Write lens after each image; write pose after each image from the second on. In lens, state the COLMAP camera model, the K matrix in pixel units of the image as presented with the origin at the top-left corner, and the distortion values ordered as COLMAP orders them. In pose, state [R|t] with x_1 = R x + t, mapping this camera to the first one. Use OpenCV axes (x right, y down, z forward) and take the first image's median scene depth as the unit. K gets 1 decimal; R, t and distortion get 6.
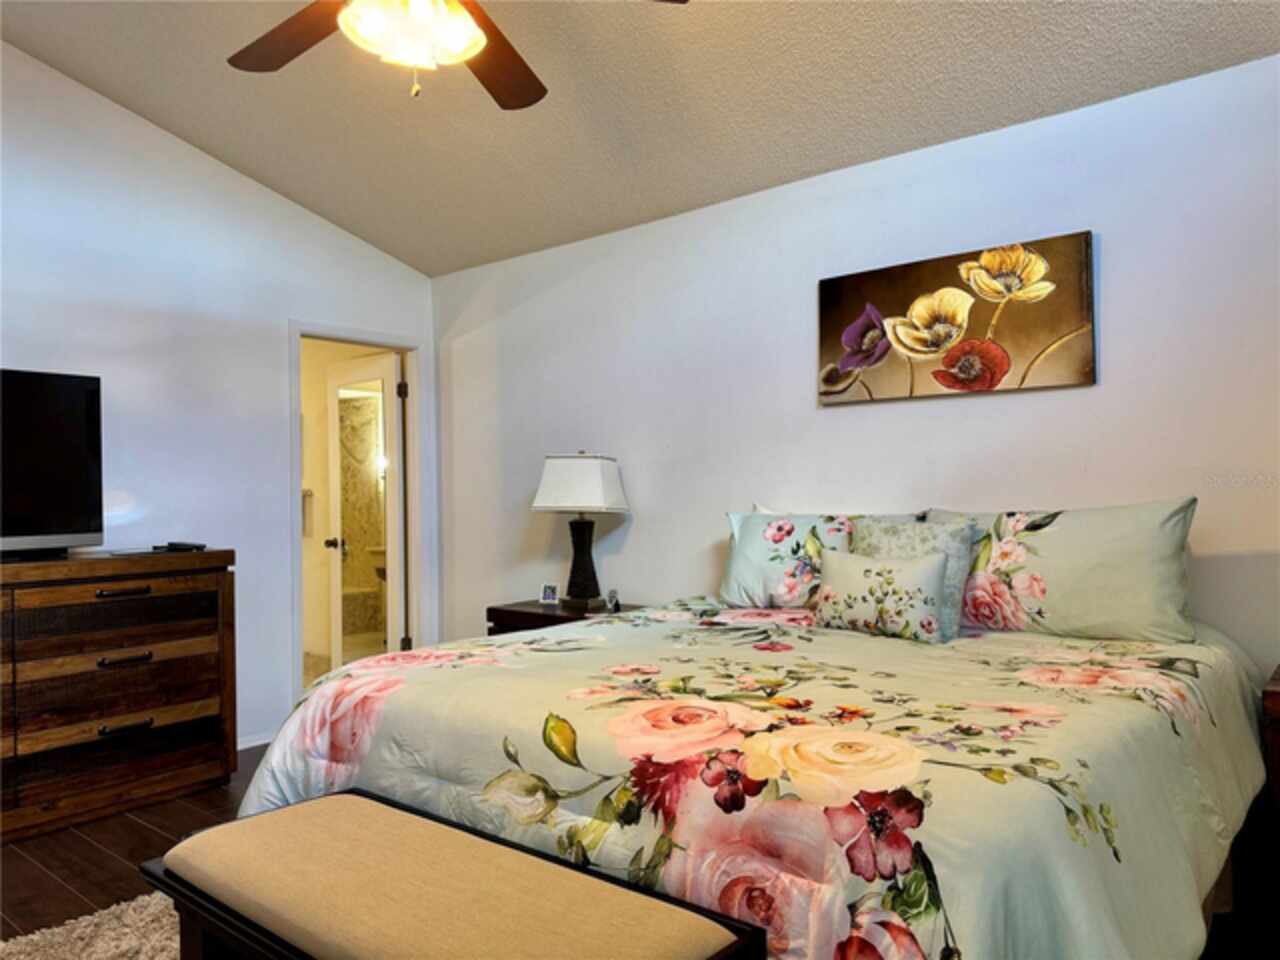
lens RADIAL K [[904.6, 0, 638.5], [0, 904.6, 481.7], [0, 0, 1]] dist [0.141412, -0.234949]
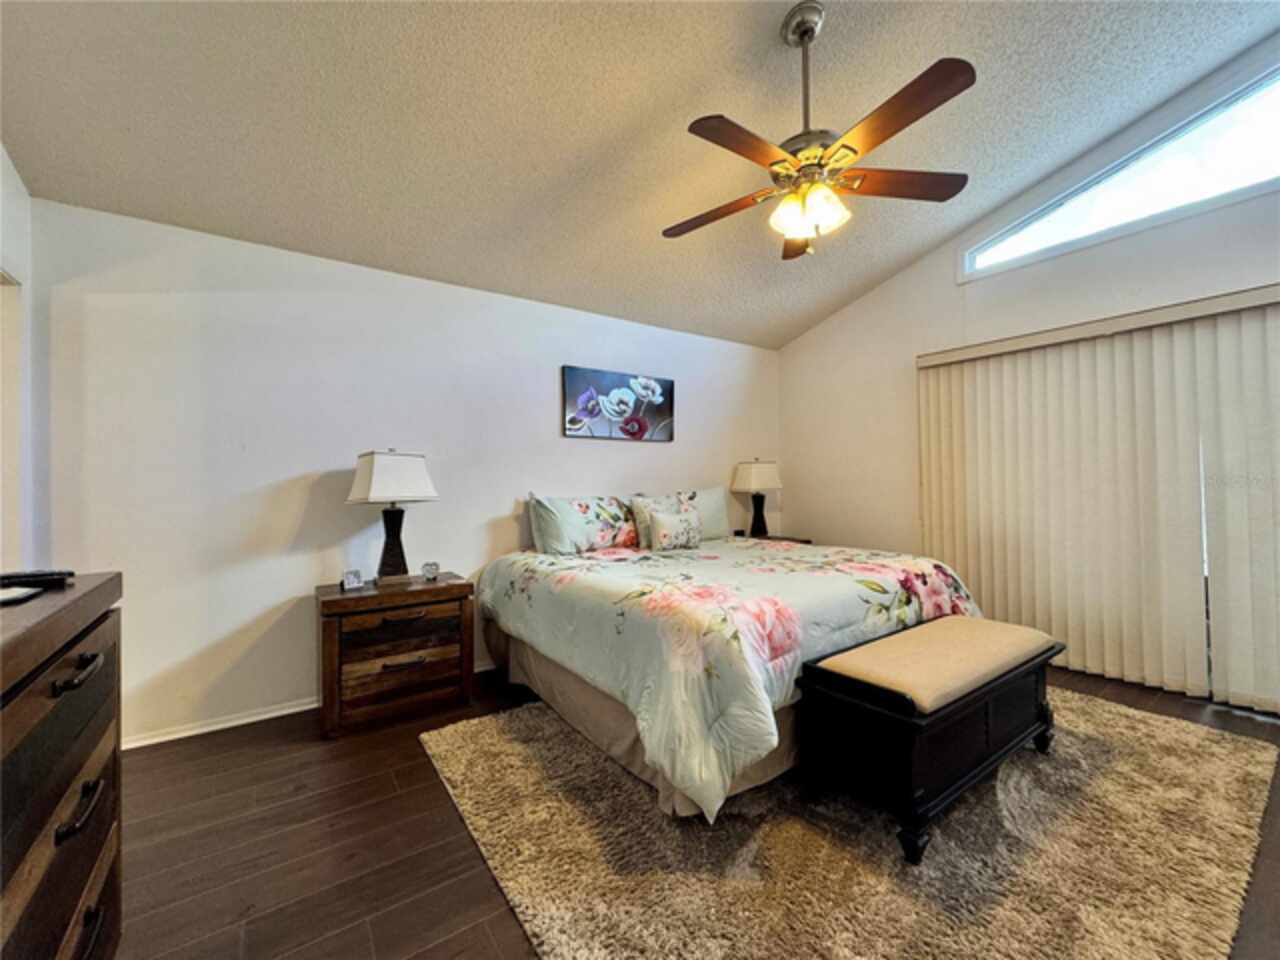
lens RADIAL K [[515.7, 0, 638.9], [0, 515.7, 476.5], [0, 0, 1]] dist [-0.000591, 0.000133]
pose [[0.246355, 0.025097, 0.968855, -0.818990], [-0.000971, 0.999671, -0.025648, 0.022972], [-0.969179, 0.005377, 0.246299, 0.691531]]
